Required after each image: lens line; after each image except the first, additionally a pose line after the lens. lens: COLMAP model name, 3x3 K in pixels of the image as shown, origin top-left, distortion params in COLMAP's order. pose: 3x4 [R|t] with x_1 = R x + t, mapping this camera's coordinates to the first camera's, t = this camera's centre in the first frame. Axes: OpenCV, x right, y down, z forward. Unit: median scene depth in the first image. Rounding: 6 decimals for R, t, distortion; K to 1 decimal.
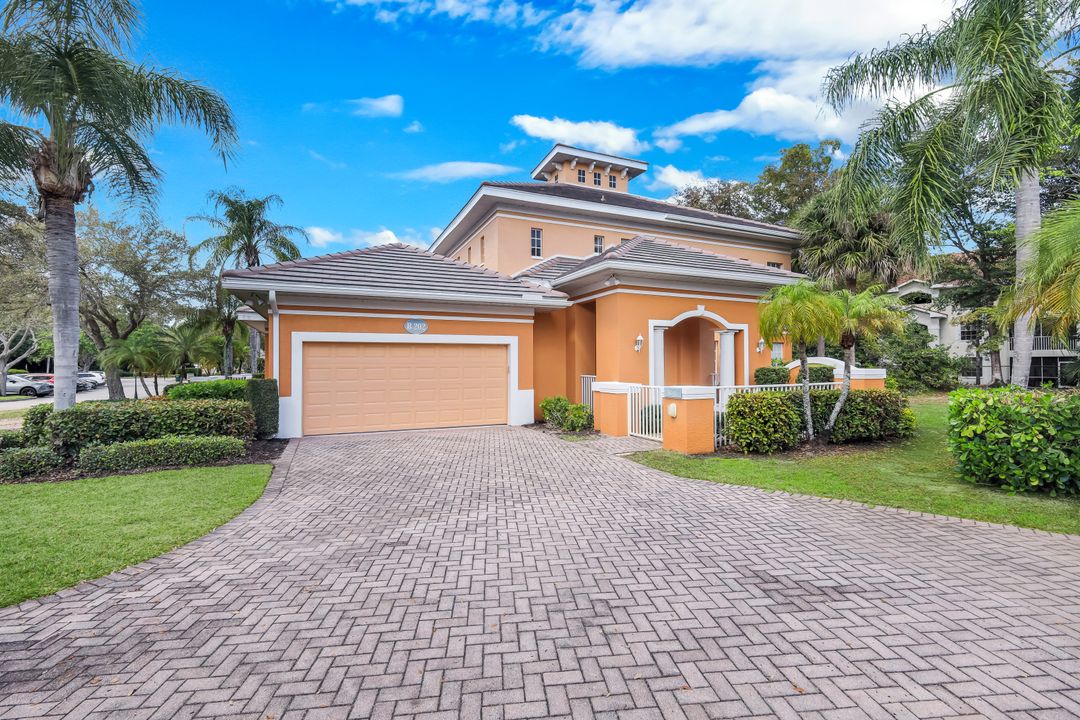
lens RADIAL K [[467.1, 0, 540.3], [0, 467.1, 355.5], [0, 0, 1]] dist [0.001537, 0.000358]
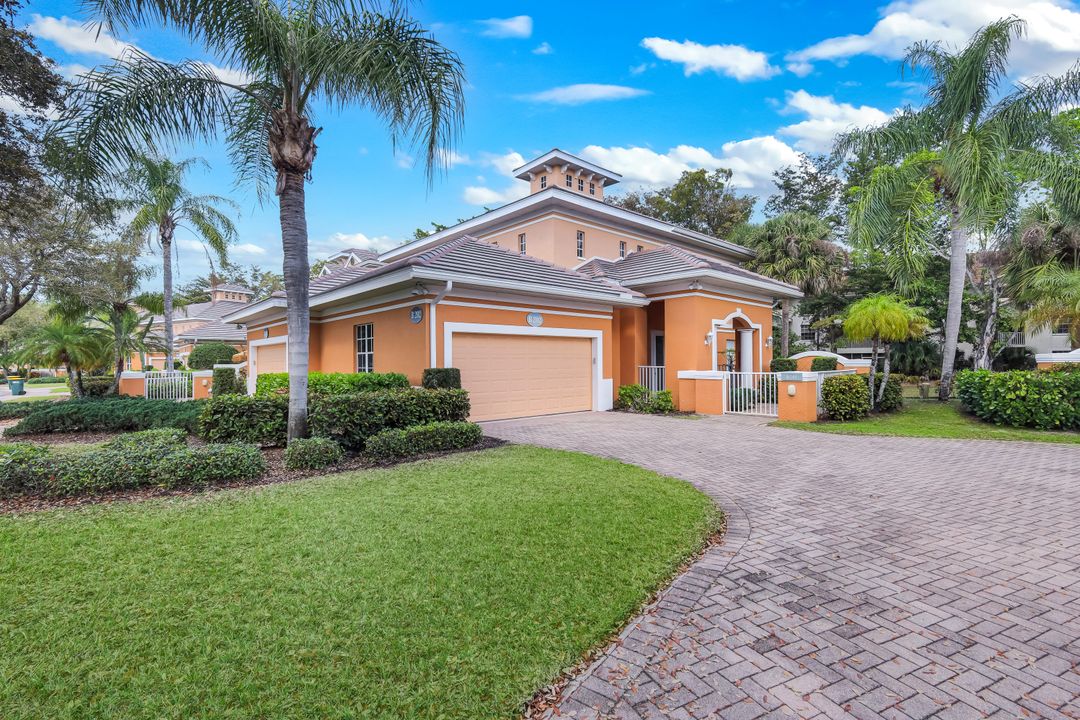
lens RADIAL K [[476.6, 0, 540.0], [0, 476.6, 360.0], [0, 0, 1]] dist [0.001776, 0.000145]
pose [[0.953933, 0.001050, 0.300017, -0.569425], [-0.006061, 0.999857, 0.015774, 0.012302], [-0.299957, -0.016866, 0.953804, -0.040143]]
